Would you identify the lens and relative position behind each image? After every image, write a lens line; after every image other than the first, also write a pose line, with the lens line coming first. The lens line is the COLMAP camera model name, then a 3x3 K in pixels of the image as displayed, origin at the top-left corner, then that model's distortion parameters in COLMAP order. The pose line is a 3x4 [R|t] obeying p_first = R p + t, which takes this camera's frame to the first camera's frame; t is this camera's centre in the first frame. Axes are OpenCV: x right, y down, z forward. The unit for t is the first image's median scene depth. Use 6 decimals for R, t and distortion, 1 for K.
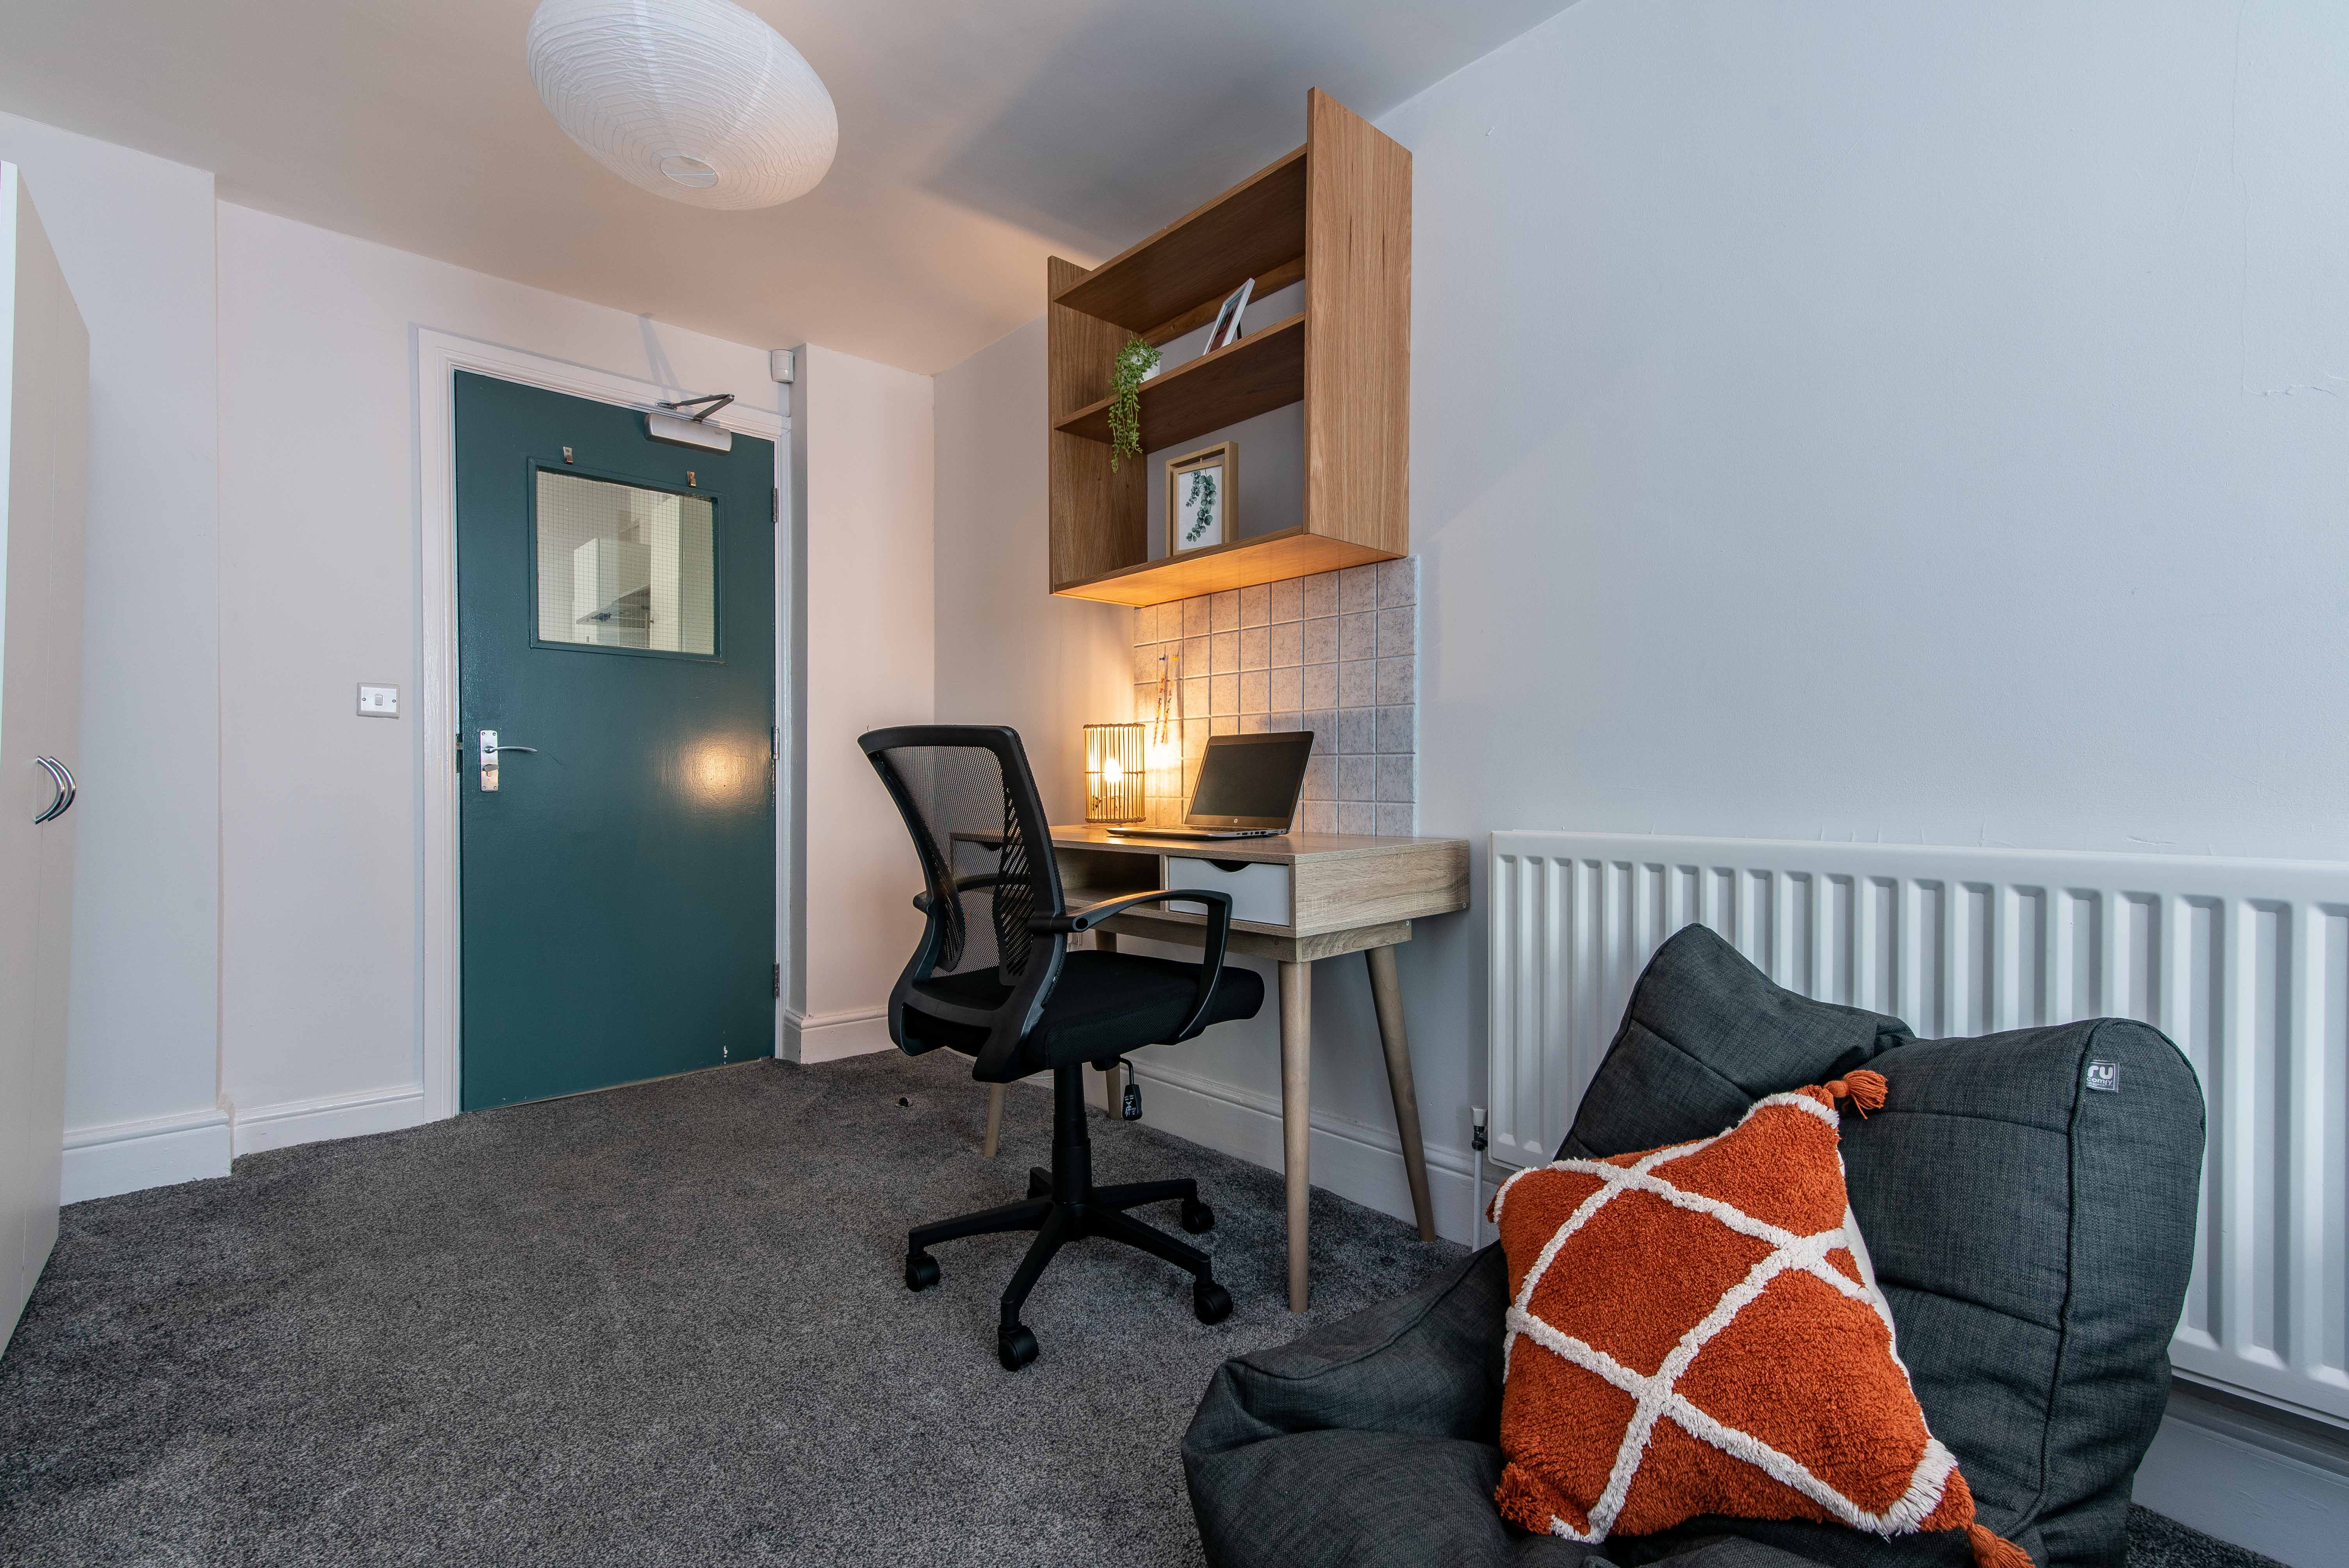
lens RADIAL K [[1111.5, 0, 1176.1], [0, 1111.5, 803.5], [0, 0, 1]] dist [0.009538, -0.001483]
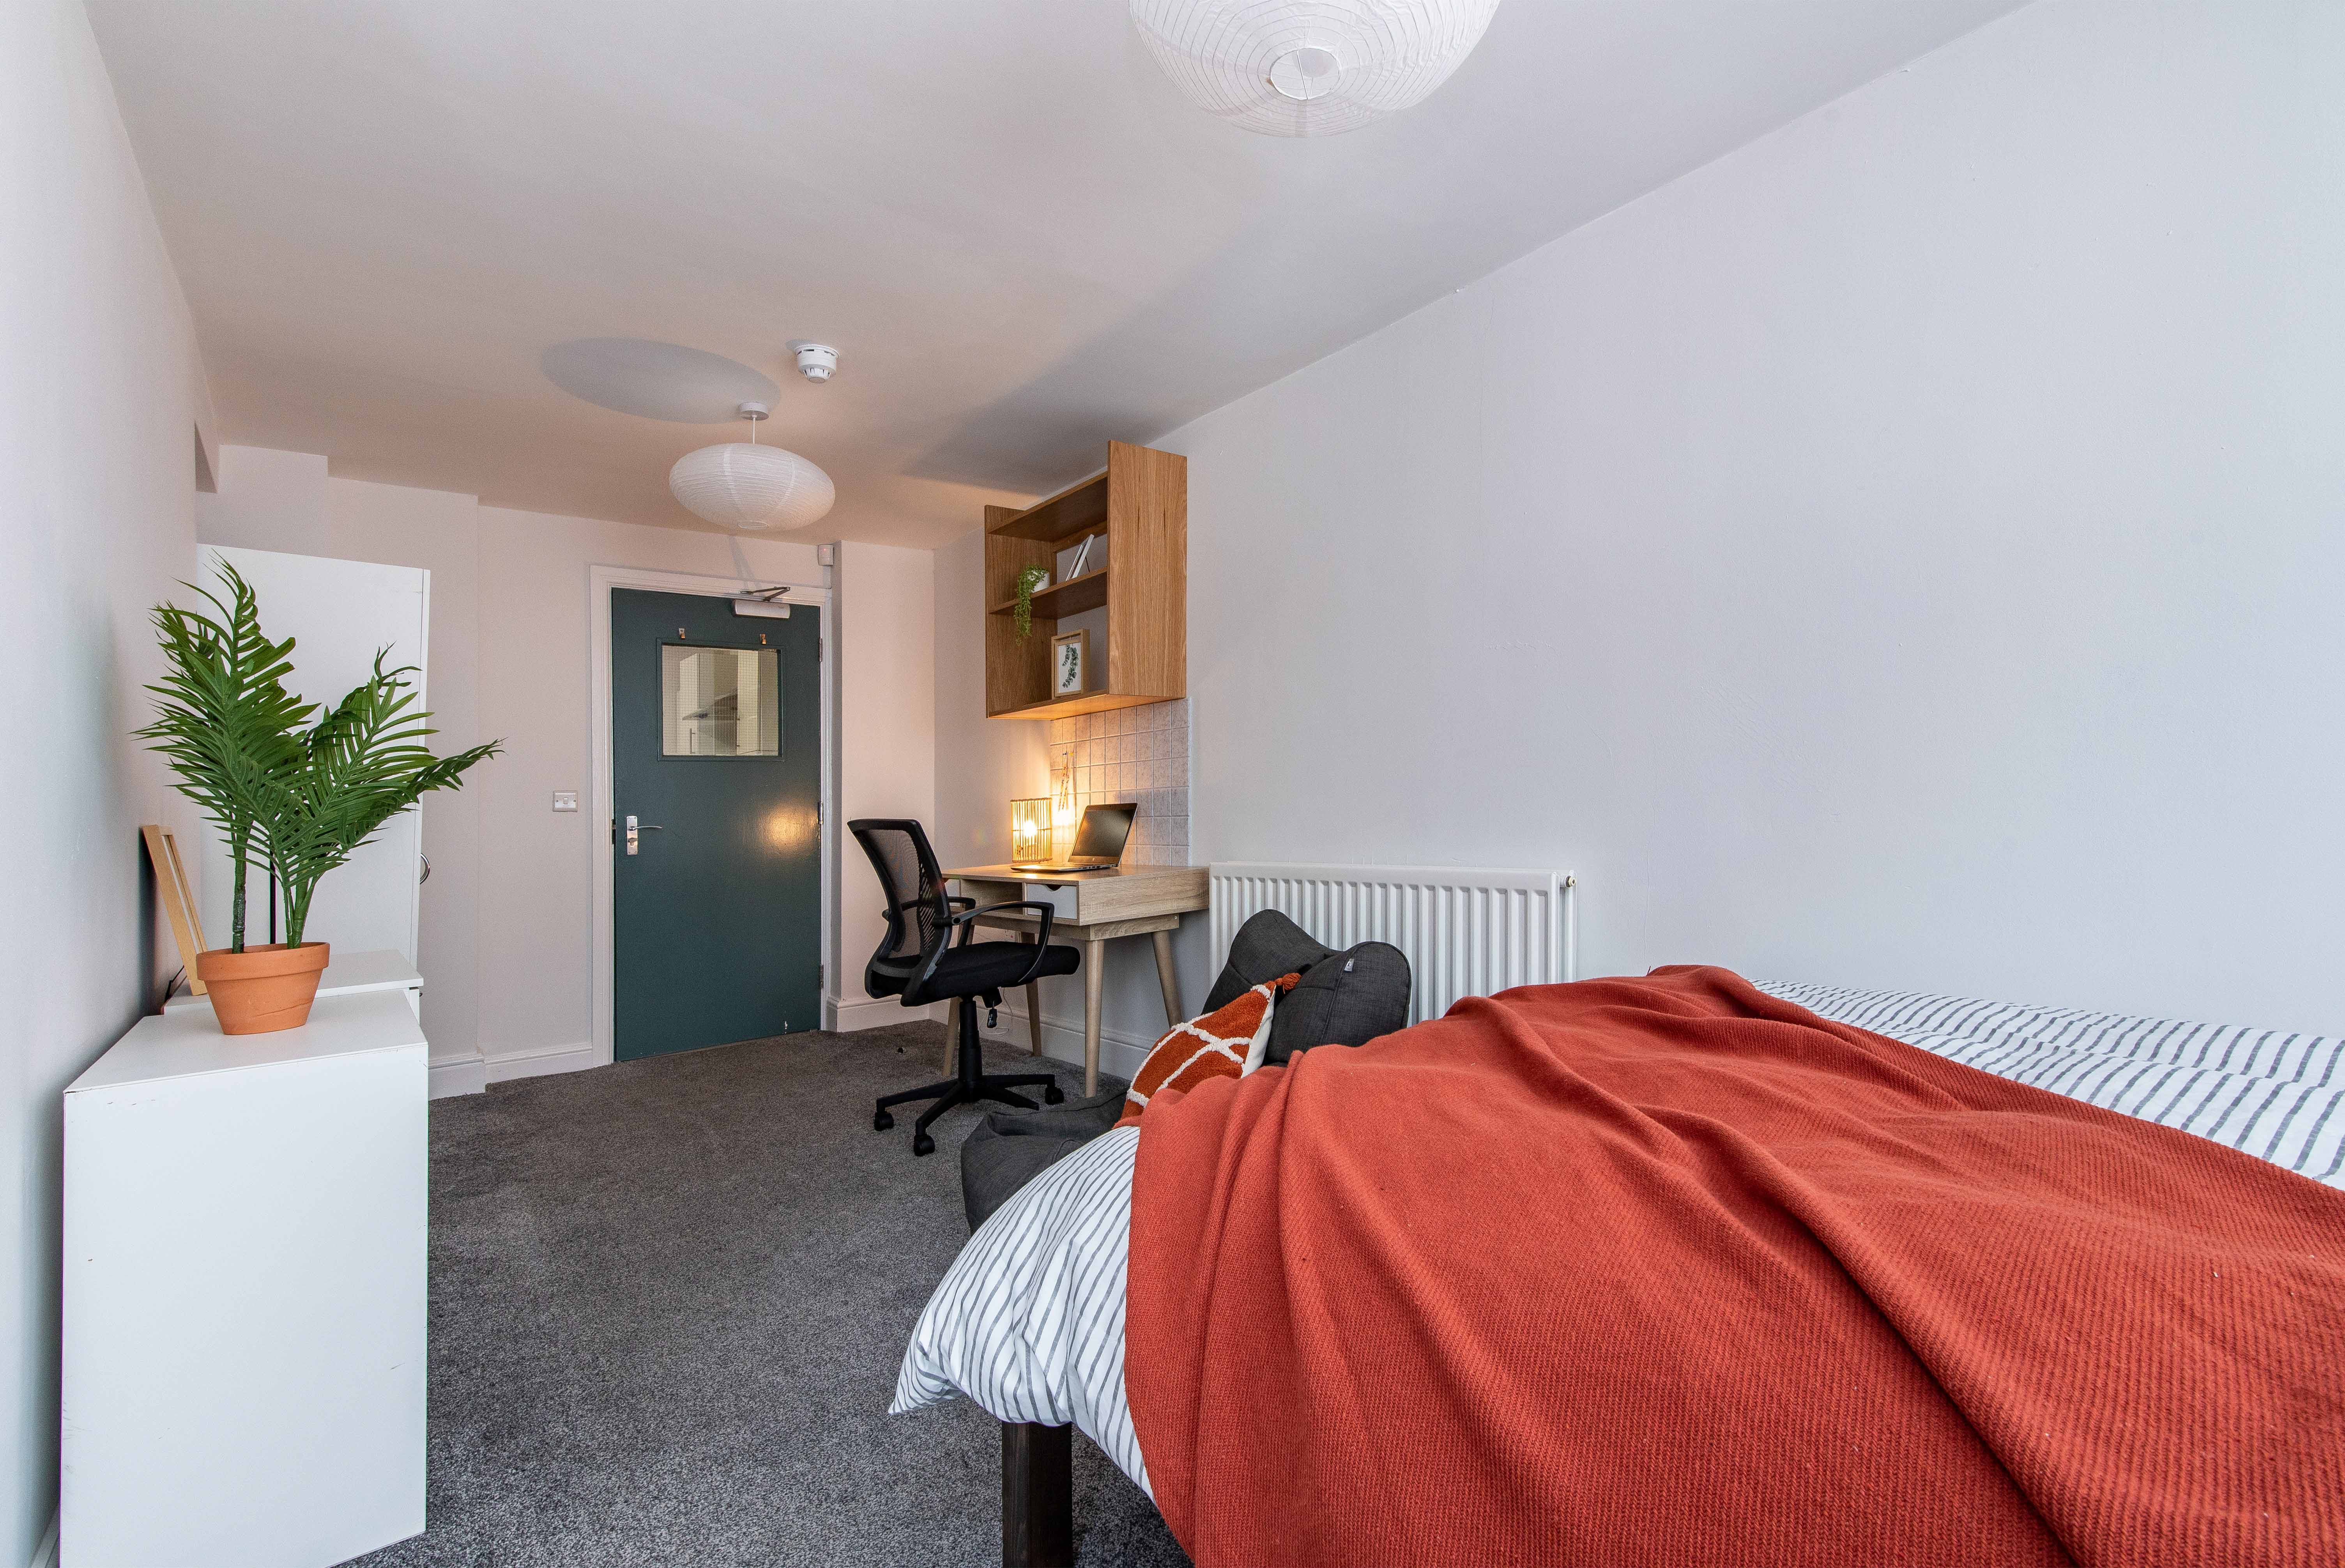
lens RADIAL K [[1052.6, 0, 1239.5], [0, 1052.6, 753.1], [0, 0, 1]] dist [-0.001526, 0.000043]
pose [[0.999413, -0.034230, 0.001120, 0.274471], [0.034223, 0.996889, -0.070995, -0.022521], [0.001314, 0.070991, 0.997476, -0.552407]]
